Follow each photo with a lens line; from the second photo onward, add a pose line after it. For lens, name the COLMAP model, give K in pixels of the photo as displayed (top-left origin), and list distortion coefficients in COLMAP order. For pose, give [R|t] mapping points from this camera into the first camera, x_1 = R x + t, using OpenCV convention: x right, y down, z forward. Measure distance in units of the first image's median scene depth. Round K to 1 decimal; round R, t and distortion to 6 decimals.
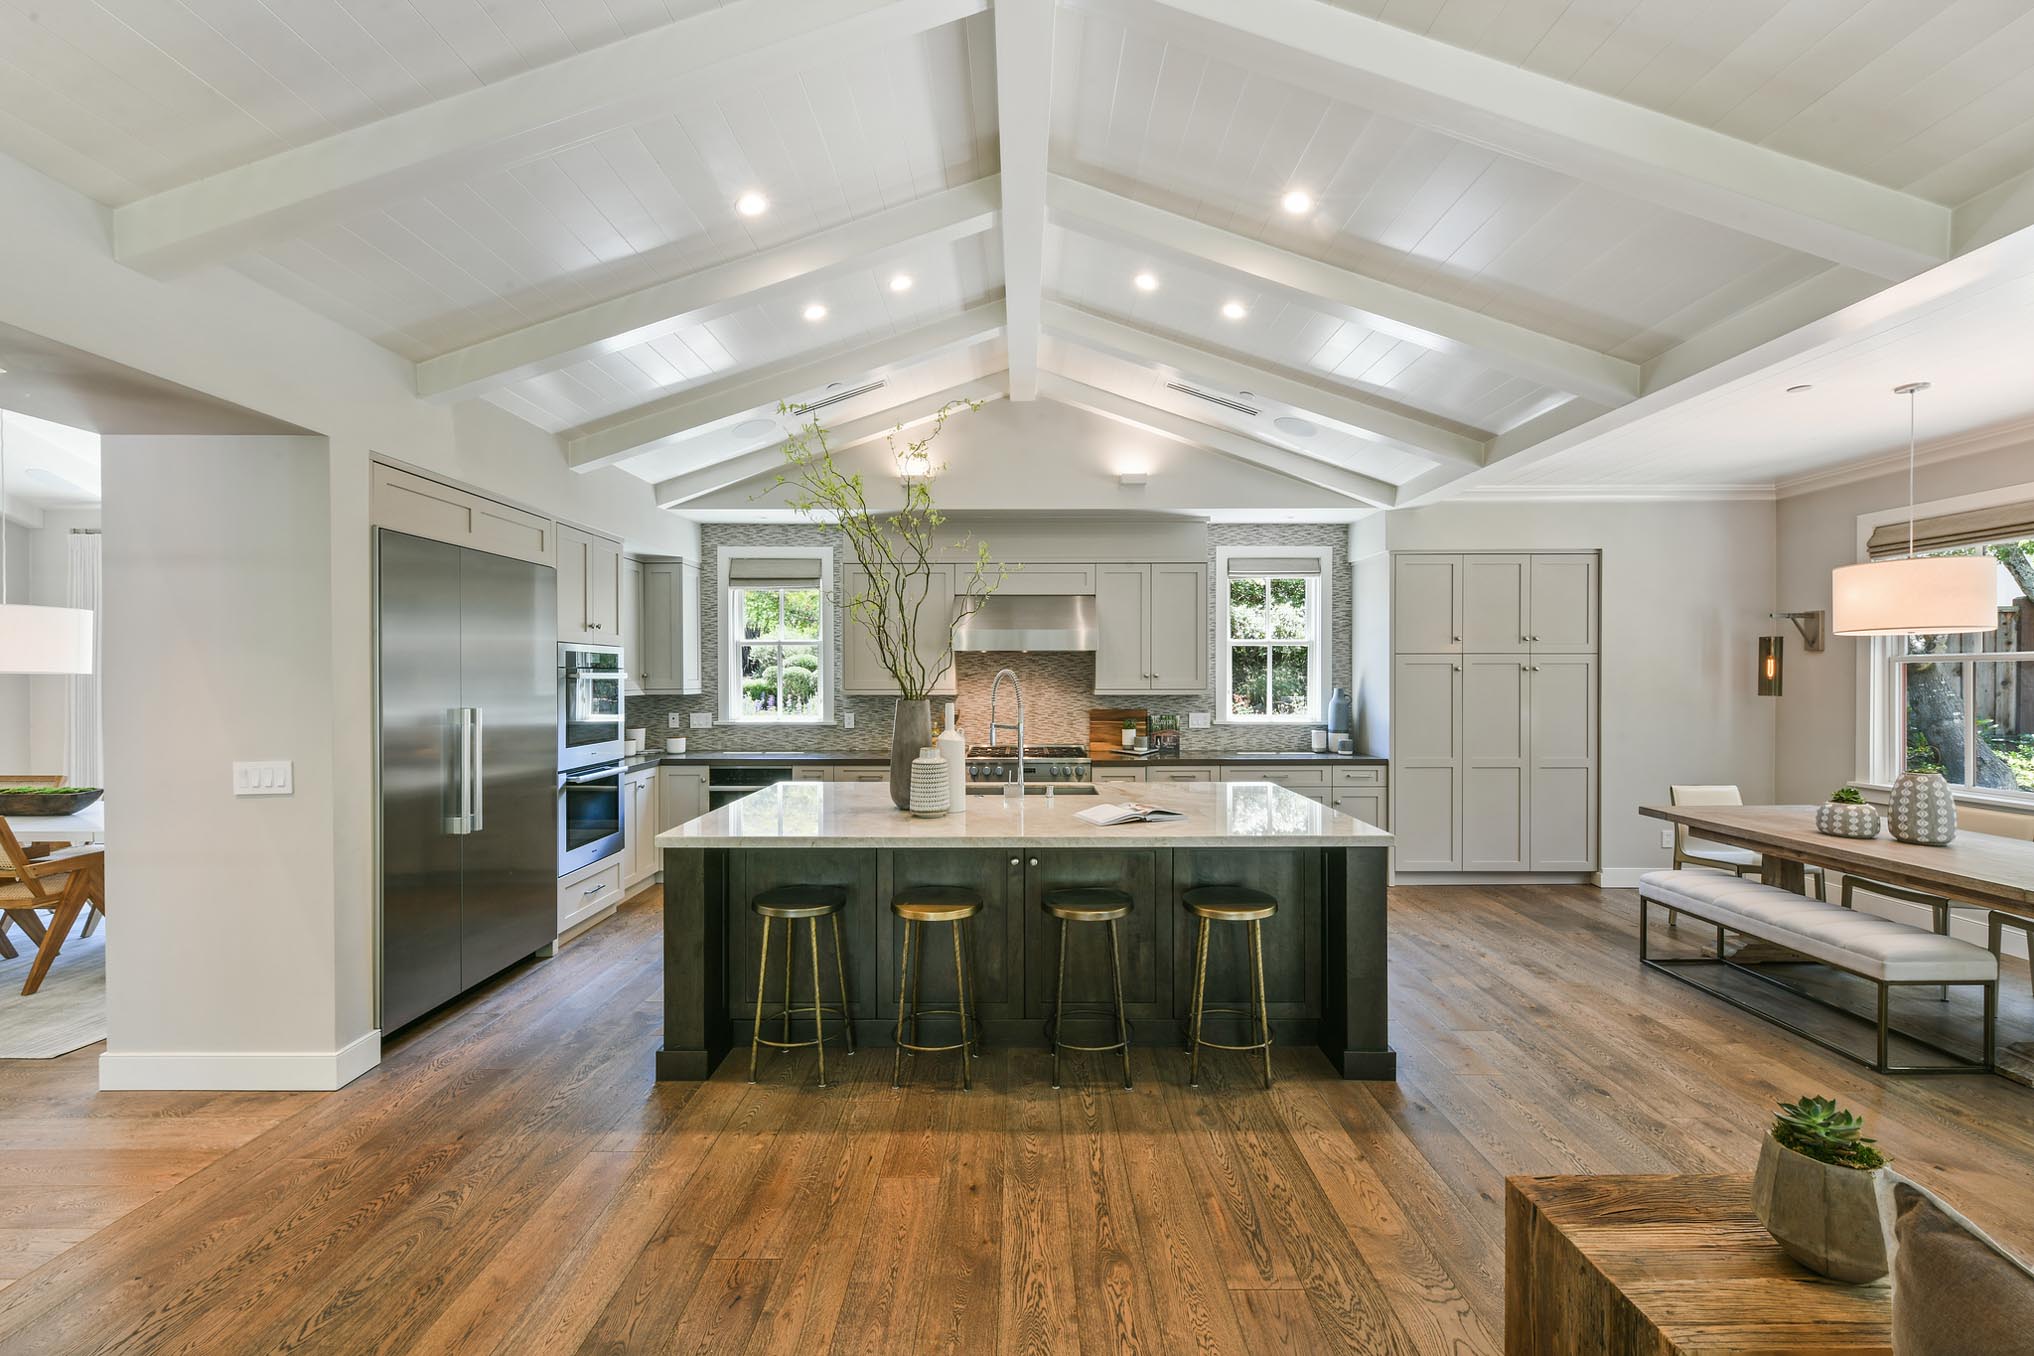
lens RADIAL K [[816.0, 0, 1010.5], [0, 816.0, 673.7], [0, 0, 1]] dist [0.000180, -0.000401]
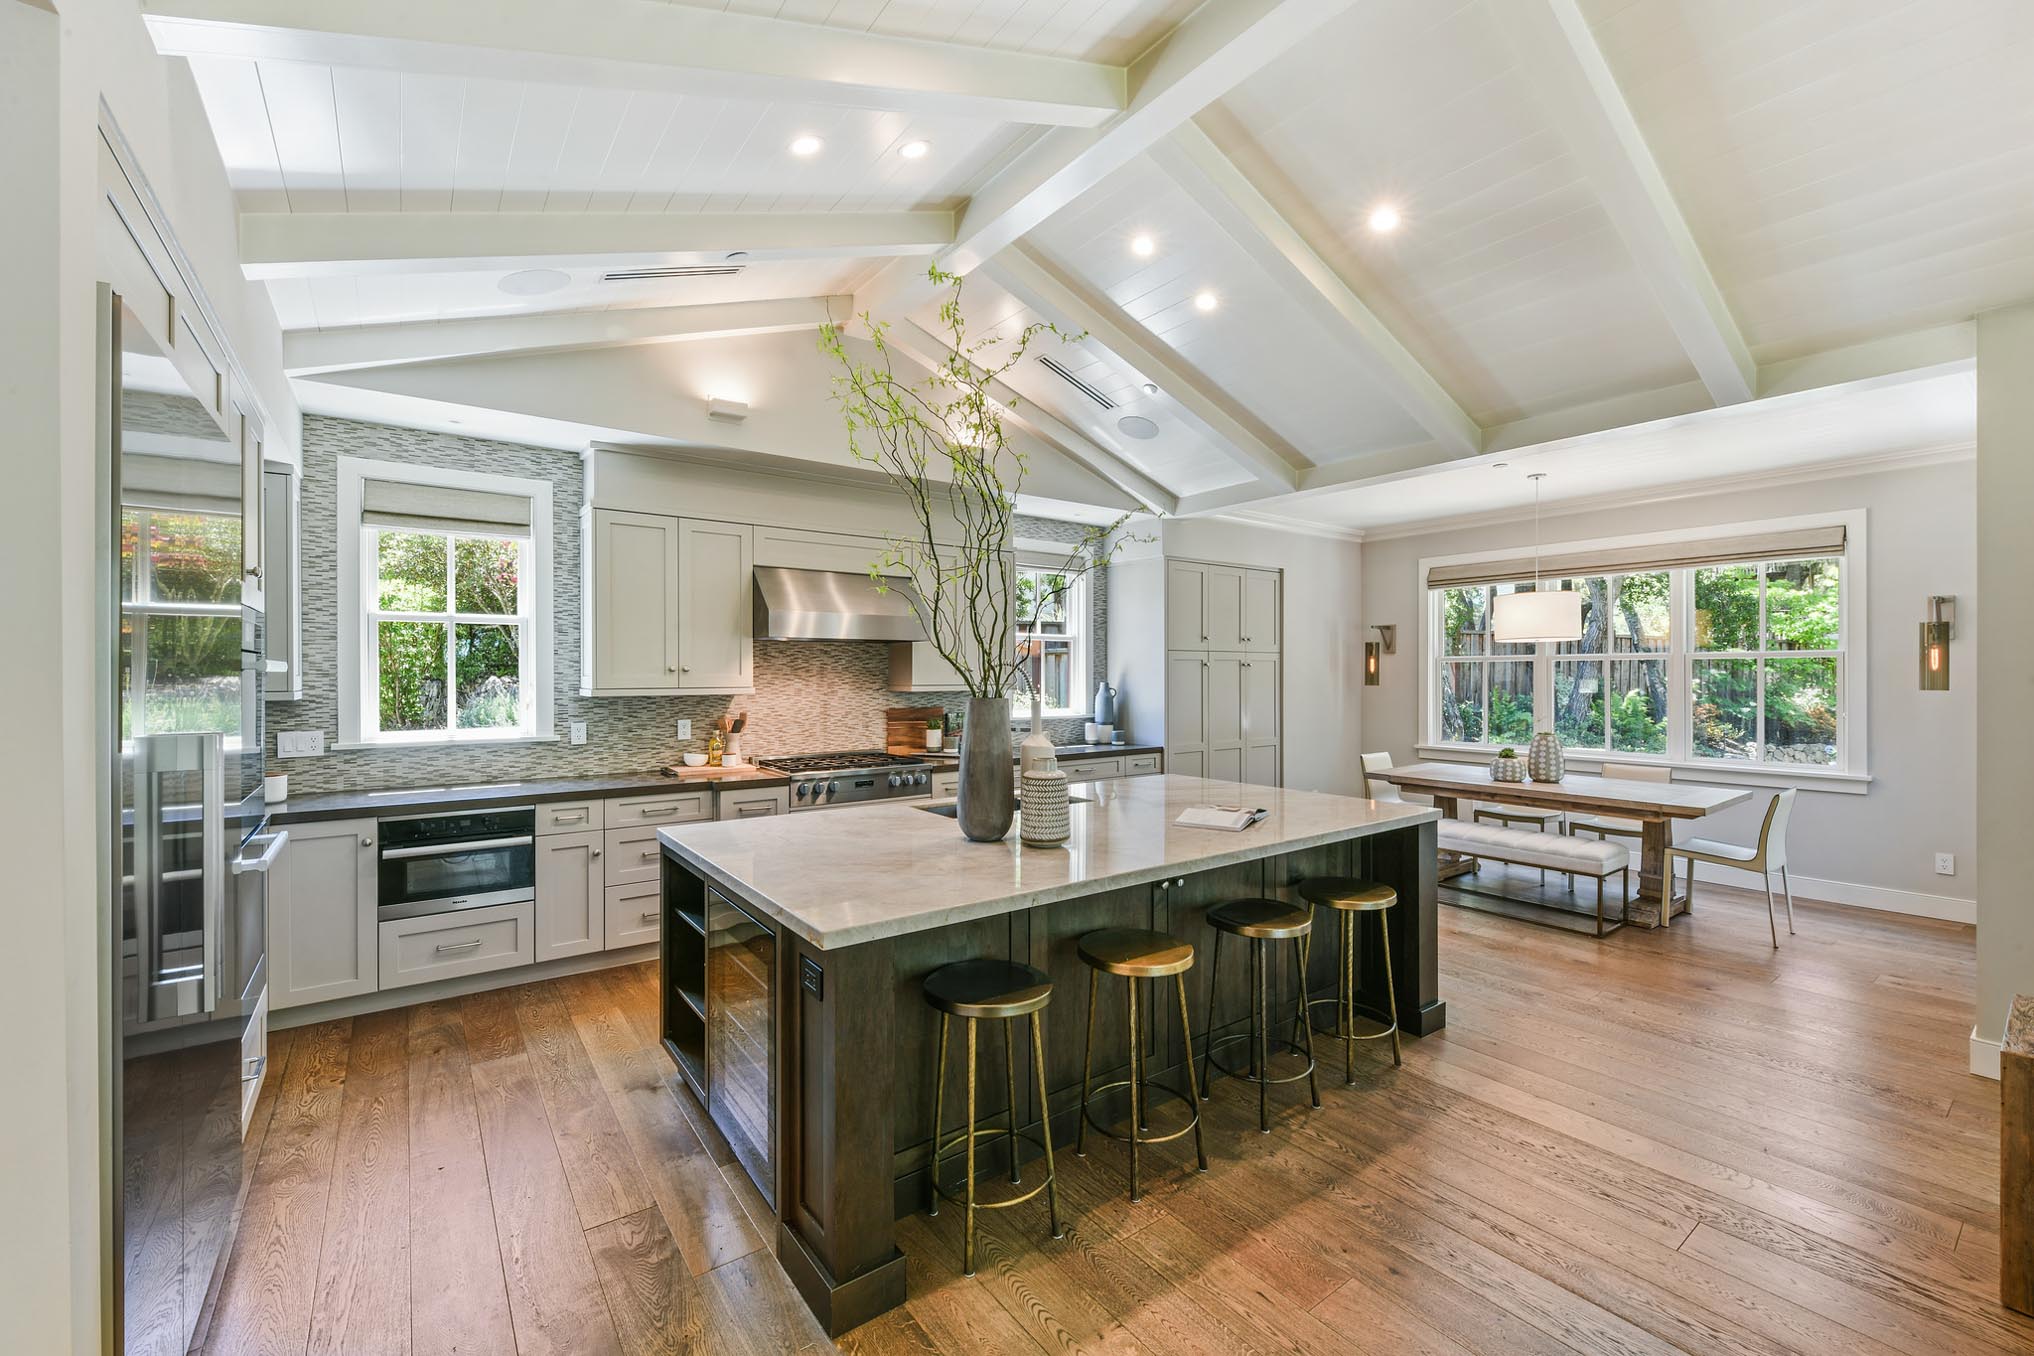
lens RADIAL K [[836.0, 0, 1014.1], [0, 836.0, 668.1], [0, 0, 1]] dist [-0.000422, -0.000235]
pose [[0.800934, 0.003699, 0.598741, -0.352271], [-0.000292, 0.999983, -0.005788, 0.006031], [-0.598753, 0.004461, 0.800921, 0.218297]]
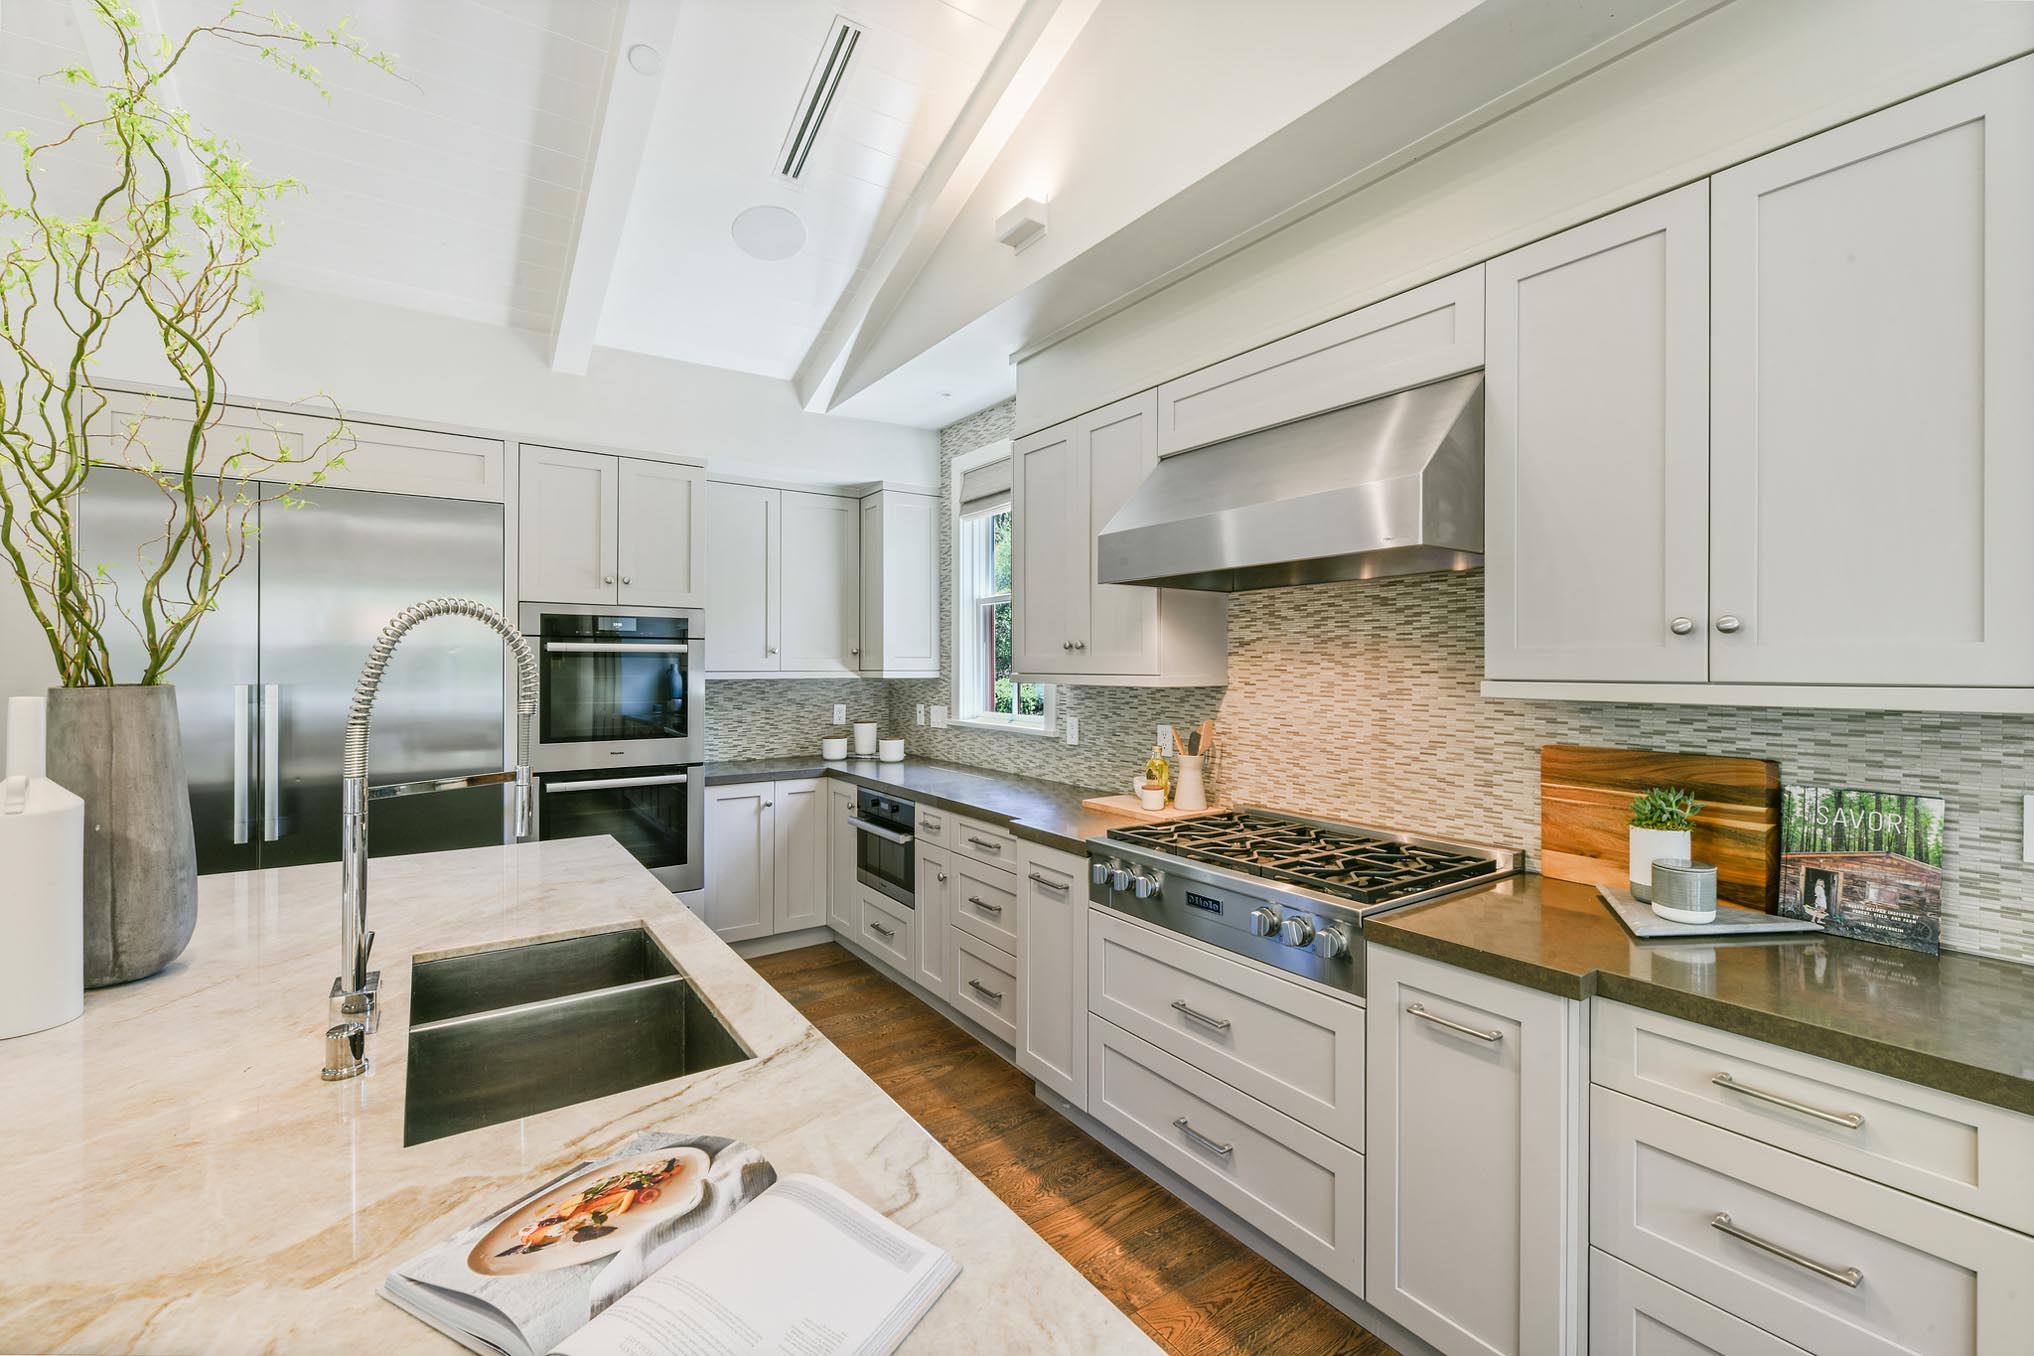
lens RADIAL K [[855.8, 0, 1023.8], [0, 855.8, 667.5], [0, 0, 1]] dist [-0.001245, -0.000285]
pose [[0.577778, 0.003320, -0.816187, 0.269599], [-0.001319, 0.999994, 0.003134, 0.014506], [0.816193, -0.000734, 0.577779, 0.690884]]
